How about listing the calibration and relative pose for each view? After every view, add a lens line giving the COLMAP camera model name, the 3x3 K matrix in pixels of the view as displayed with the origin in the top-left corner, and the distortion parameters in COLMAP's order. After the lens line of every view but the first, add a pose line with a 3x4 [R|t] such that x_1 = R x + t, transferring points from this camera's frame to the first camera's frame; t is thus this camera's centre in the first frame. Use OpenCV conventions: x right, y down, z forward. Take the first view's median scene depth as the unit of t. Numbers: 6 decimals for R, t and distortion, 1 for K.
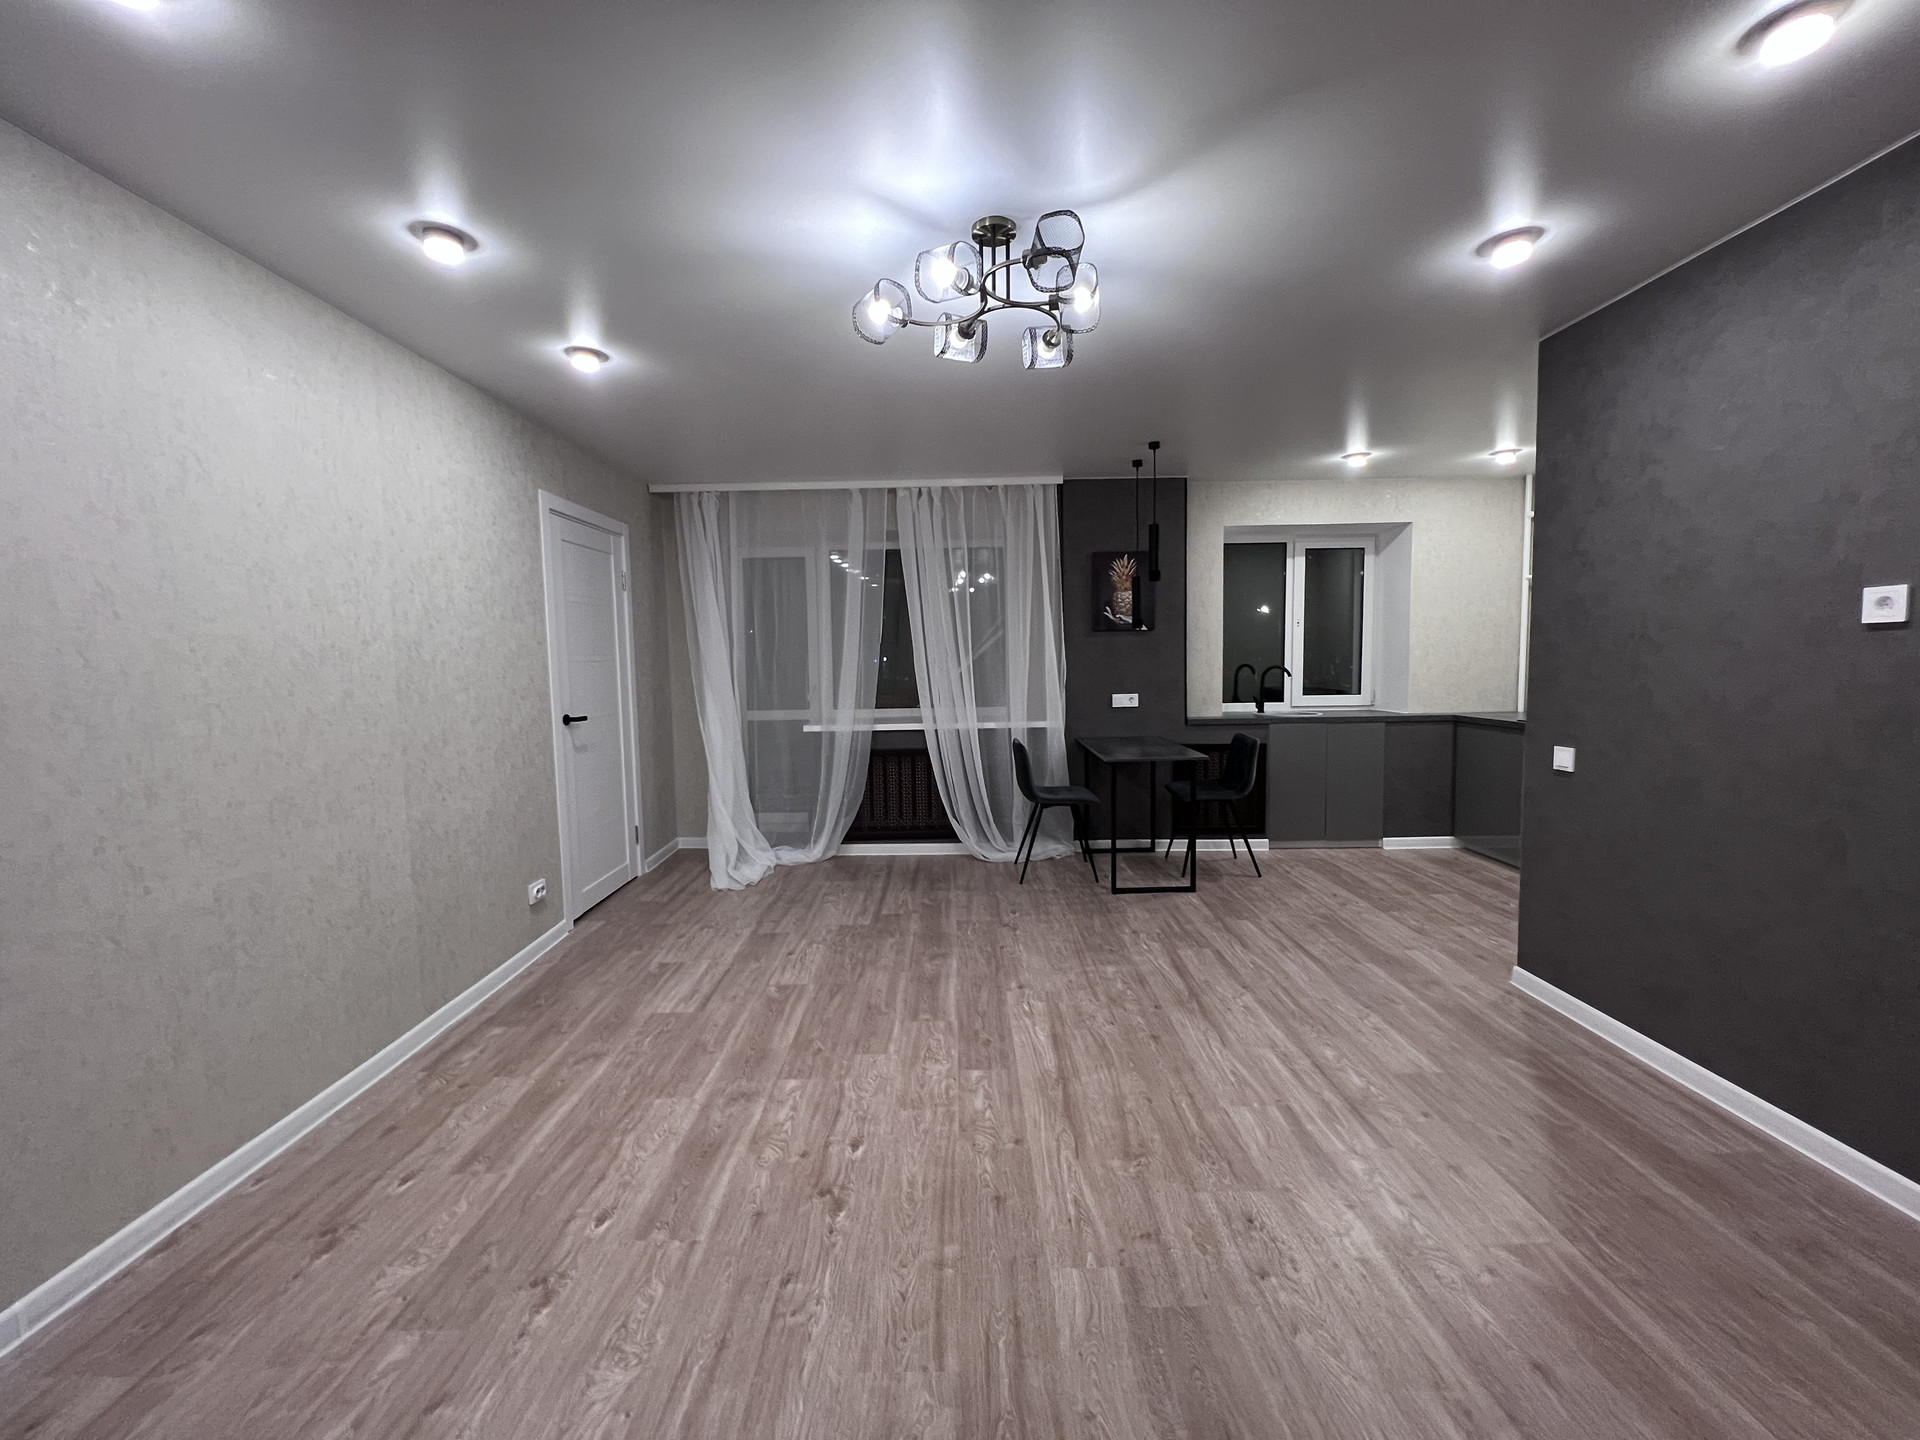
lens RADIAL K [[769.7, 0, 953.9], [0, 769.7, 715.3], [0, 0, 1]] dist [-0.002662, -0.000469]
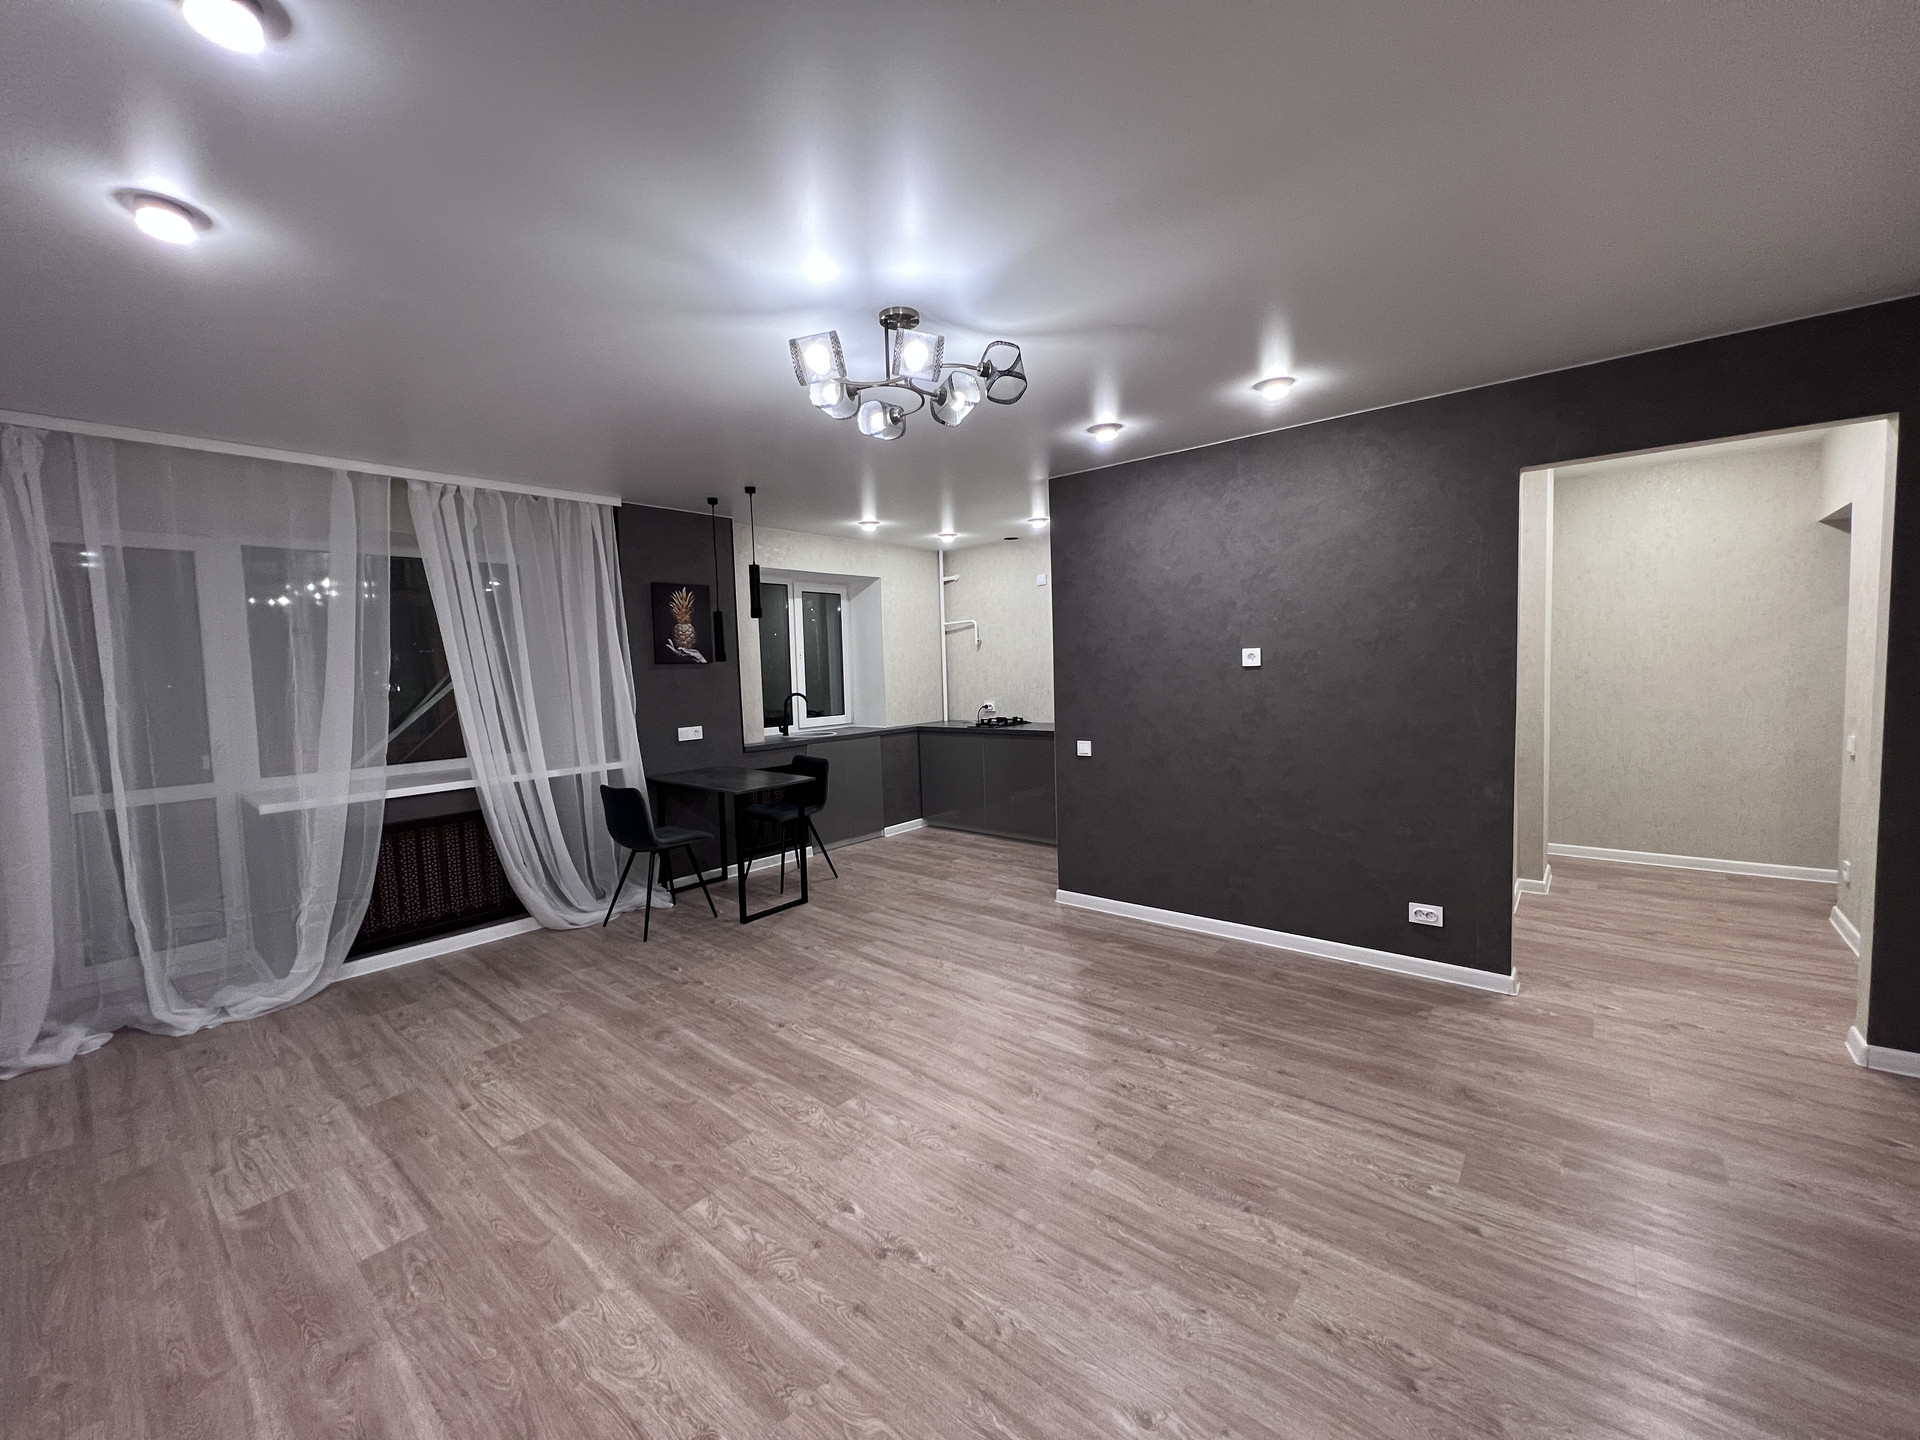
lens RADIAL K [[767.1, 0, 955.0], [0, 767.1, 715.7], [0, 0, 1]] dist [-0.003027, 0.001037]
pose [[0.642519, -0.054927, 0.764299, -0.491429], [0.077354, 0.996982, 0.006619, -0.035374], [-0.762356, 0.054869, 0.644828, 0.160267]]
